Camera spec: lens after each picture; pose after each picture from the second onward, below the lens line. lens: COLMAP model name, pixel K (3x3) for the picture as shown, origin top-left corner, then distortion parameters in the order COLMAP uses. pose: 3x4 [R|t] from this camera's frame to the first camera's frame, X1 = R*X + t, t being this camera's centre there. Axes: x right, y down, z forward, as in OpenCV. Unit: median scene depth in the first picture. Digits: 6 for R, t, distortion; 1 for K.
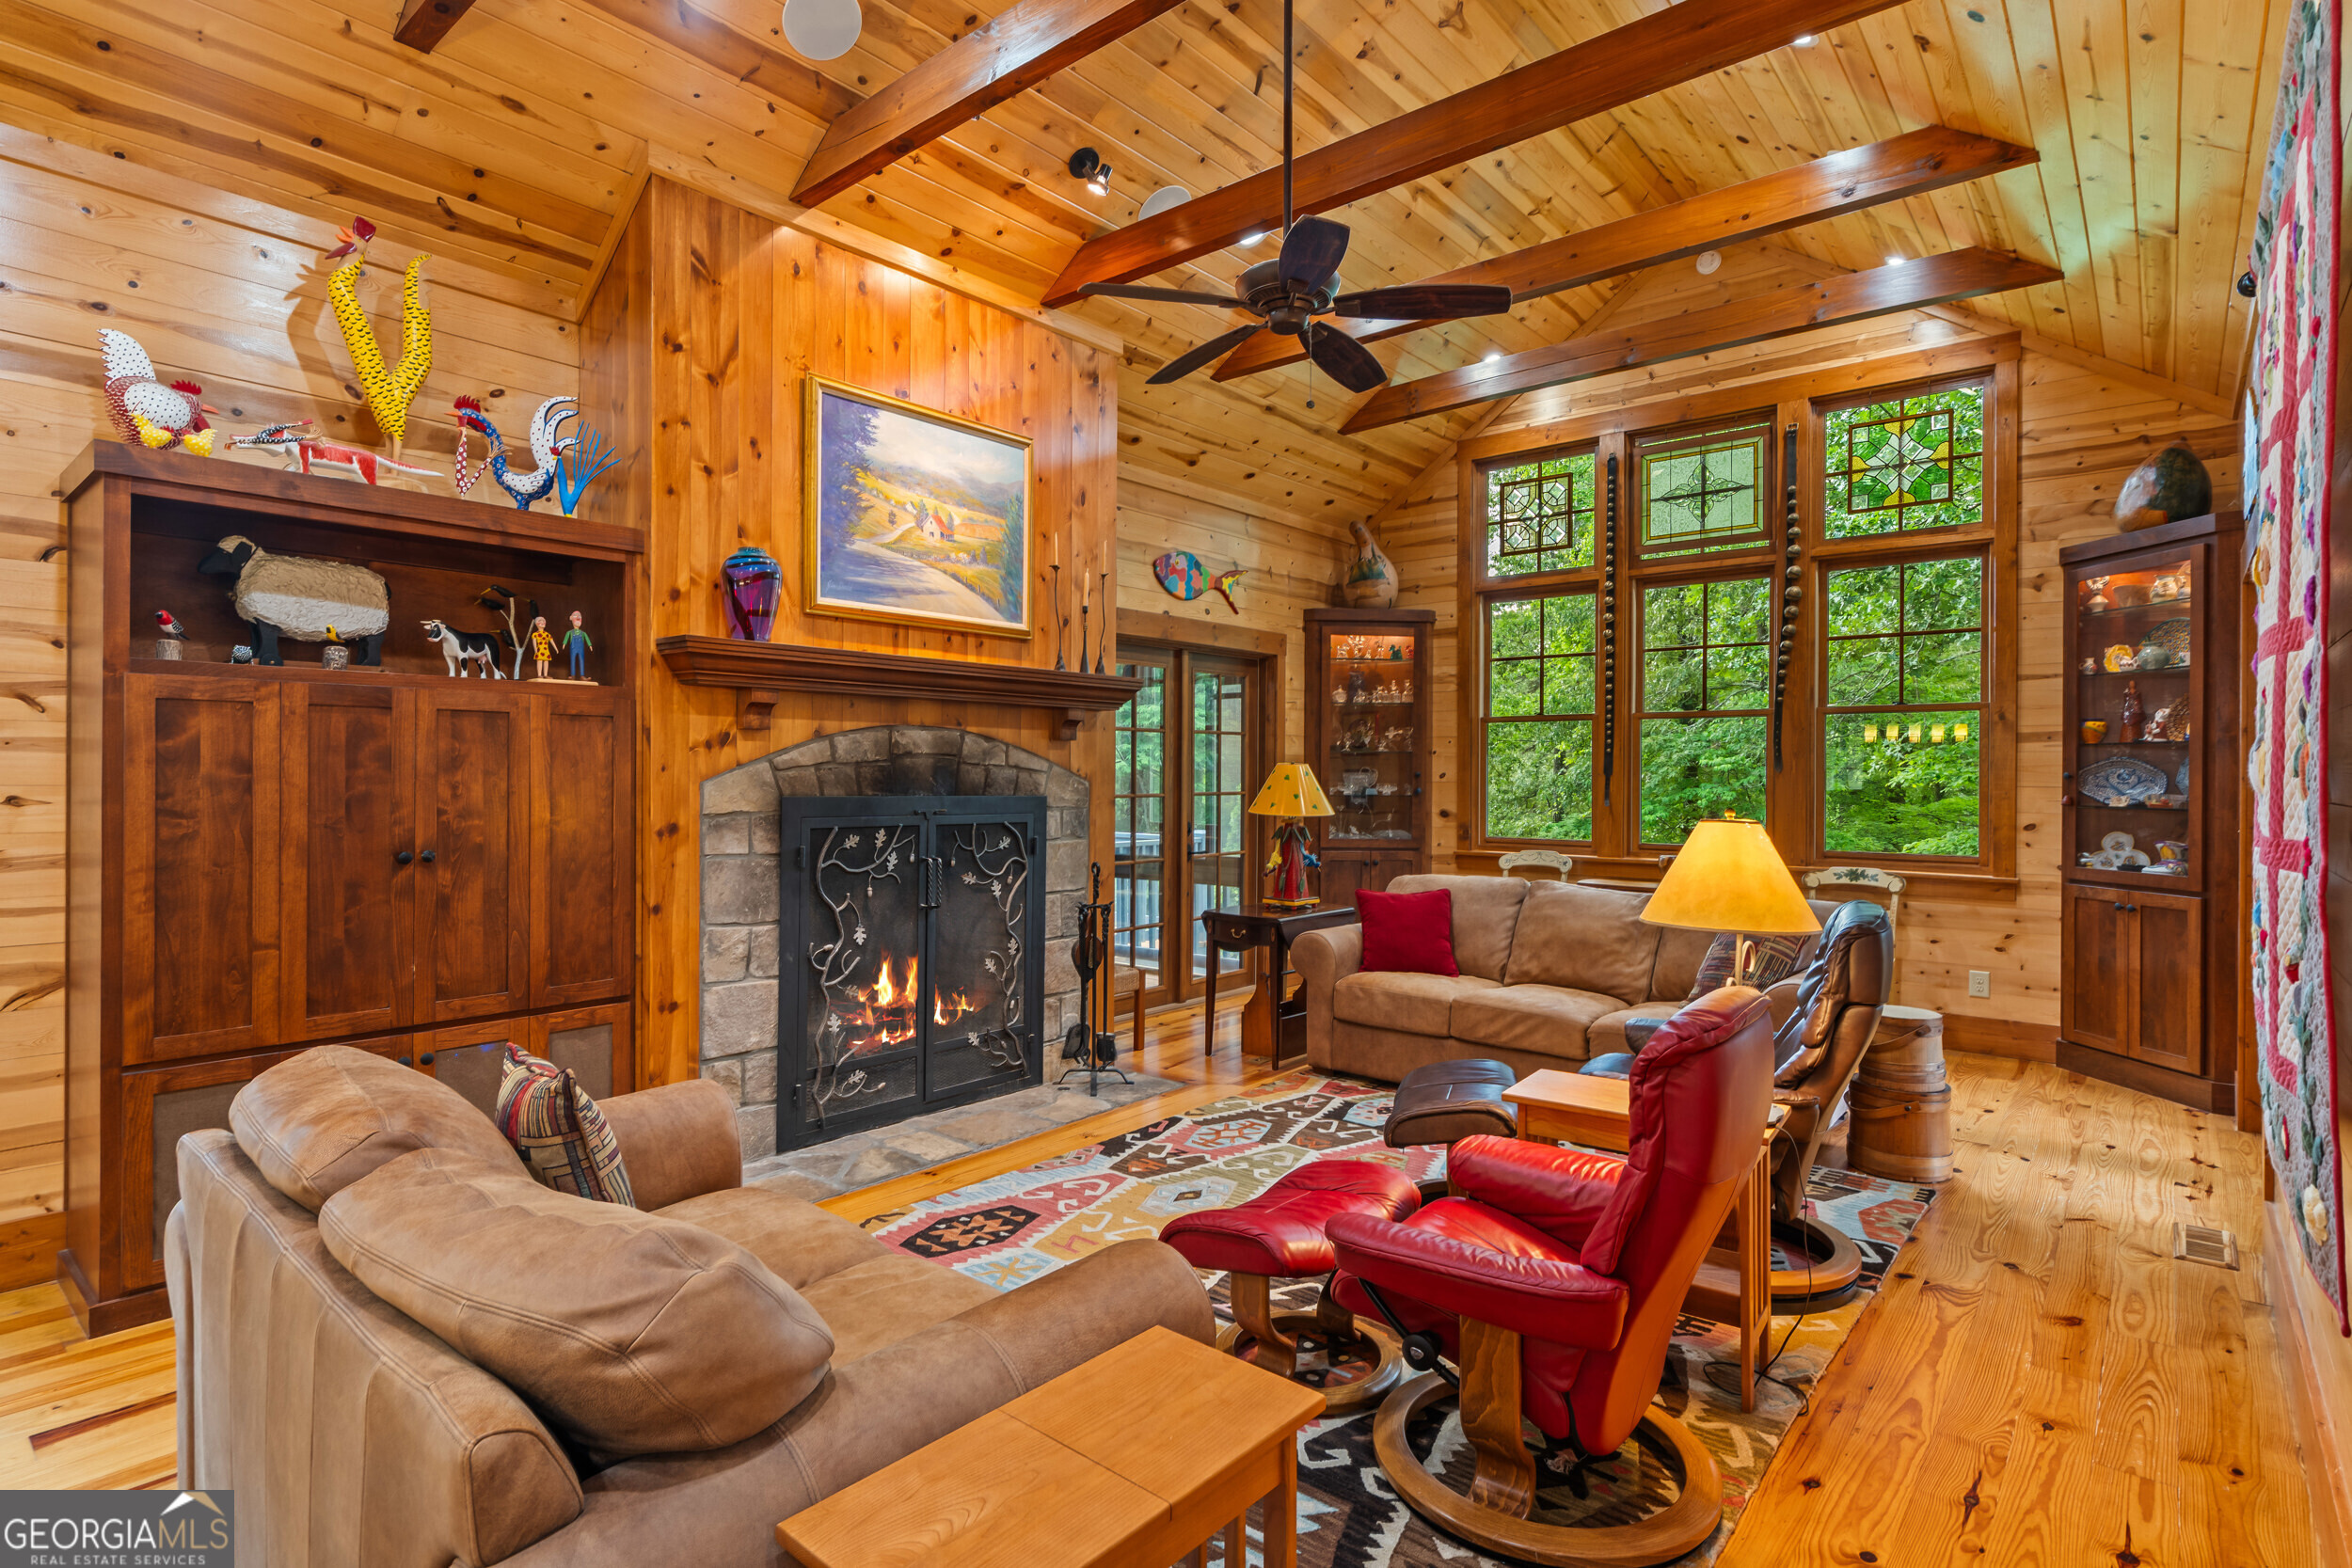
lens RADIAL K [[1168.3, 0, 1173.4], [0, 1168.3, 766.7], [0, 0, 1]] dist [0.001028, 0.002501]
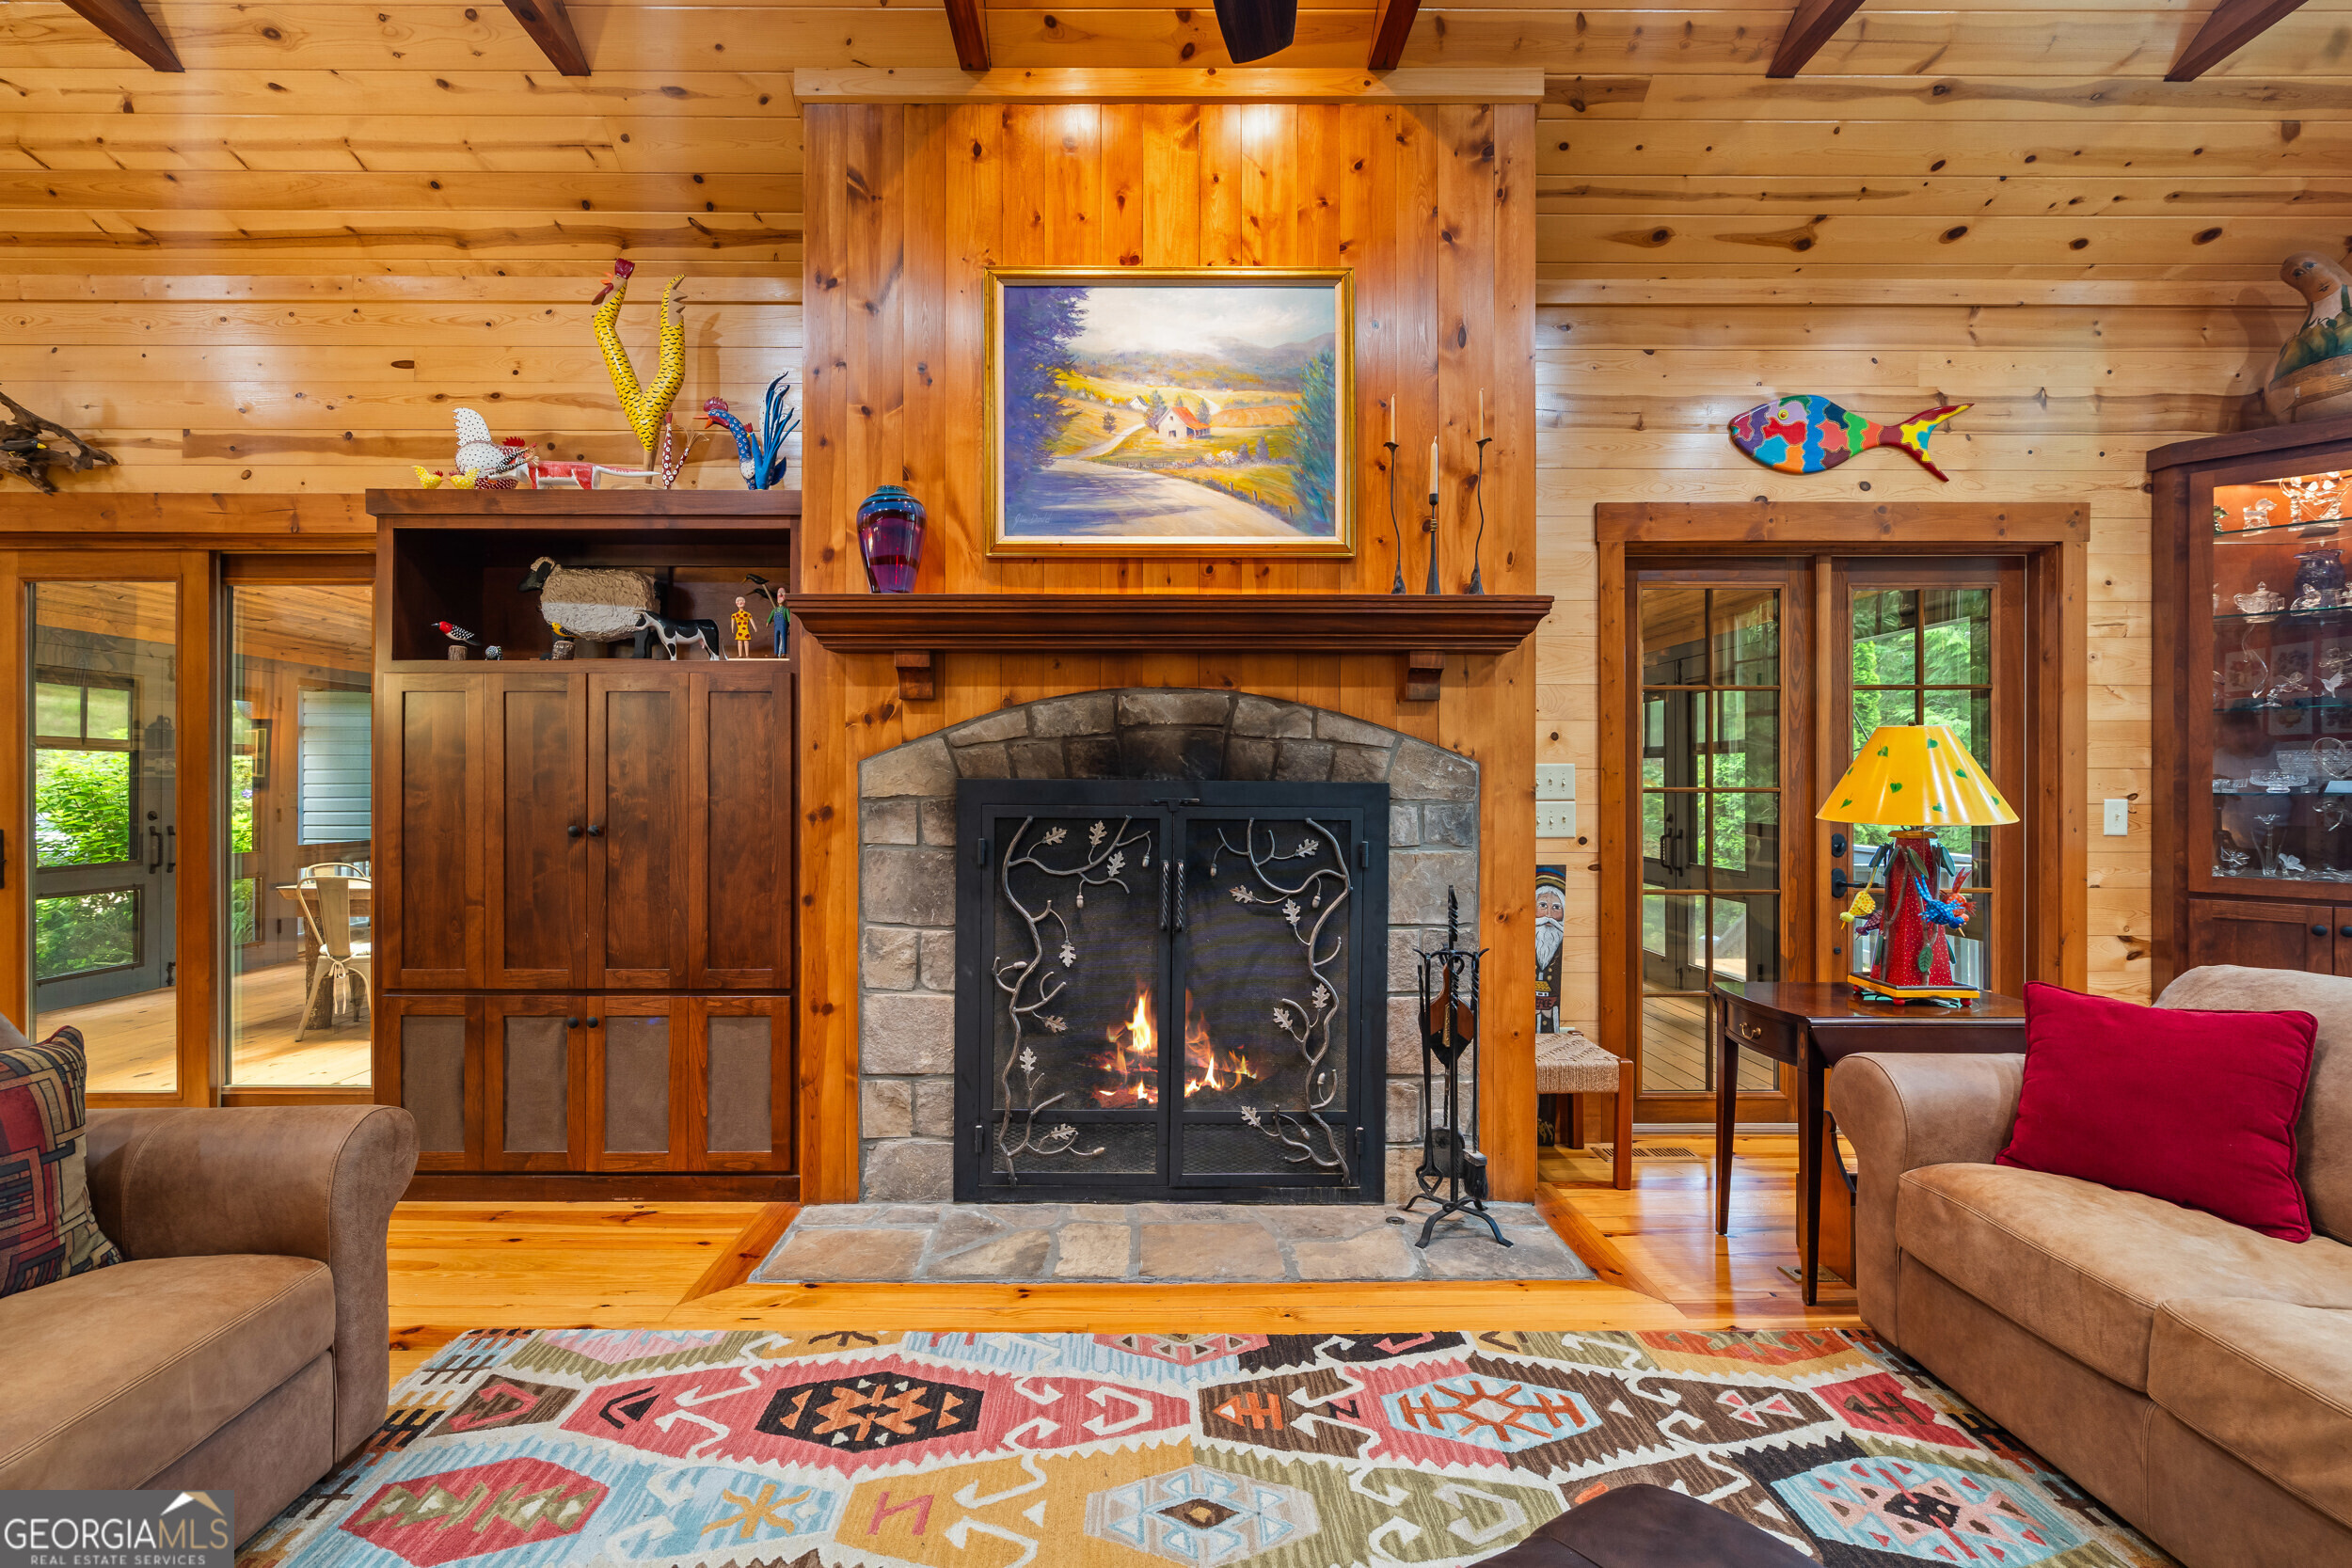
lens RADIAL K [[1063.8, 0, 1145.9], [0, 1063.8, 778.0], [0, 0, 1]] dist [-0.005023, 0.003132]
pose [[0.652164, -0.008984, -0.758025, 0.301062], [0.006952, 0.999959, -0.005870, 0.027377], [0.758046, -0.001442, 0.652199, 0.543211]]
